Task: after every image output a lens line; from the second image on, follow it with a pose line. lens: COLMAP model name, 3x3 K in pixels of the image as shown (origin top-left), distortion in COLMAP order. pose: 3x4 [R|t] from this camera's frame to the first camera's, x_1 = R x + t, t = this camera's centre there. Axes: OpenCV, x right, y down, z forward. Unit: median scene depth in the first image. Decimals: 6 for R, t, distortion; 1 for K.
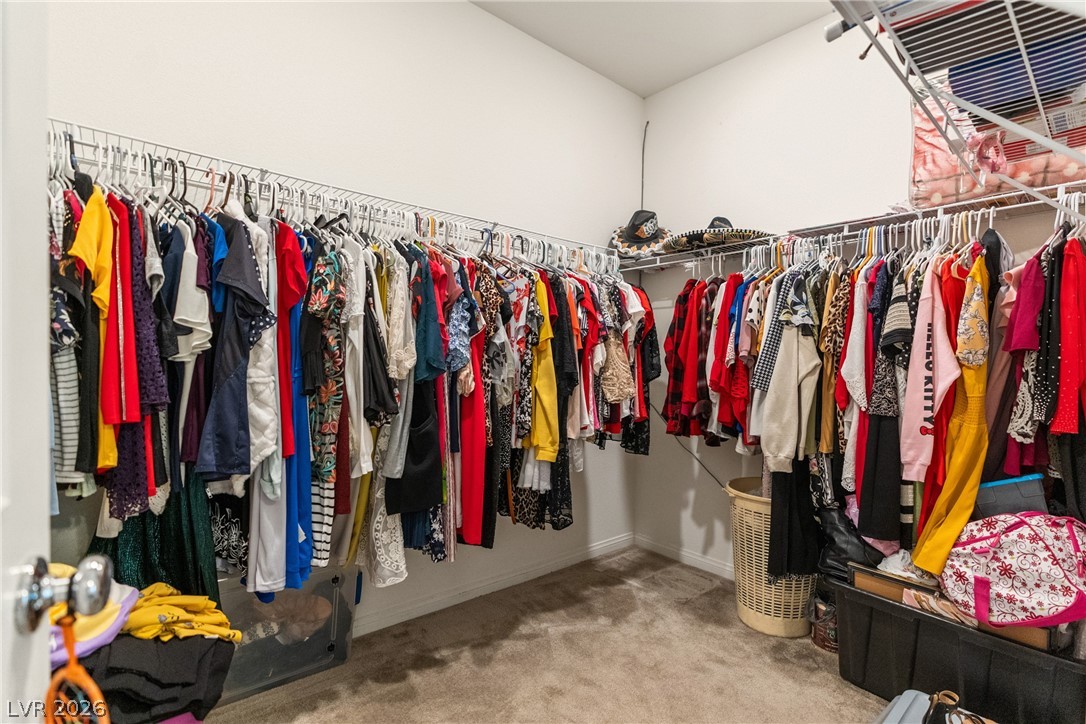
lens RADIAL K [[498.4, 0, 544.3], [0, 498.4, 370.0], [0, 0, 1]] dist [-0.009878, 0.002893]
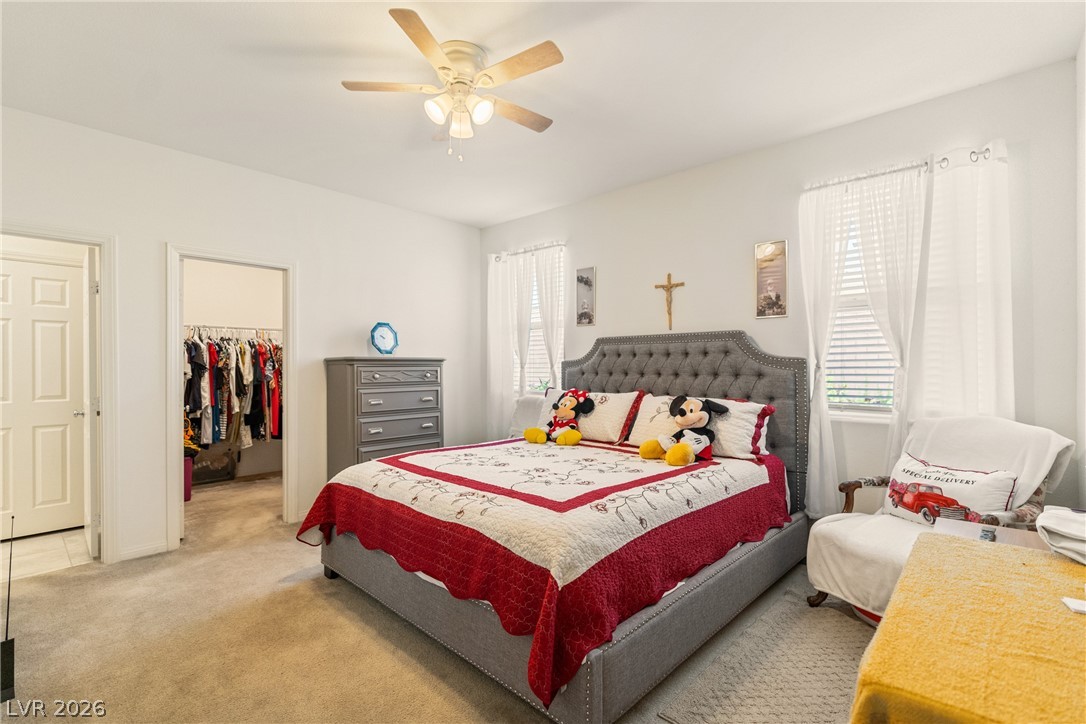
lens RADIAL K [[498.4, 0, 547.7], [0, 498.4, 364.5], [0, 0, 1]] dist [-0.009878, 0.002893]
pose [[0.993356, -0.013669, 0.114270, 1.411568], [0.014299, 0.999887, -0.004696, -0.075324], [-0.114193, 0.006299, 0.993439, -2.703559]]
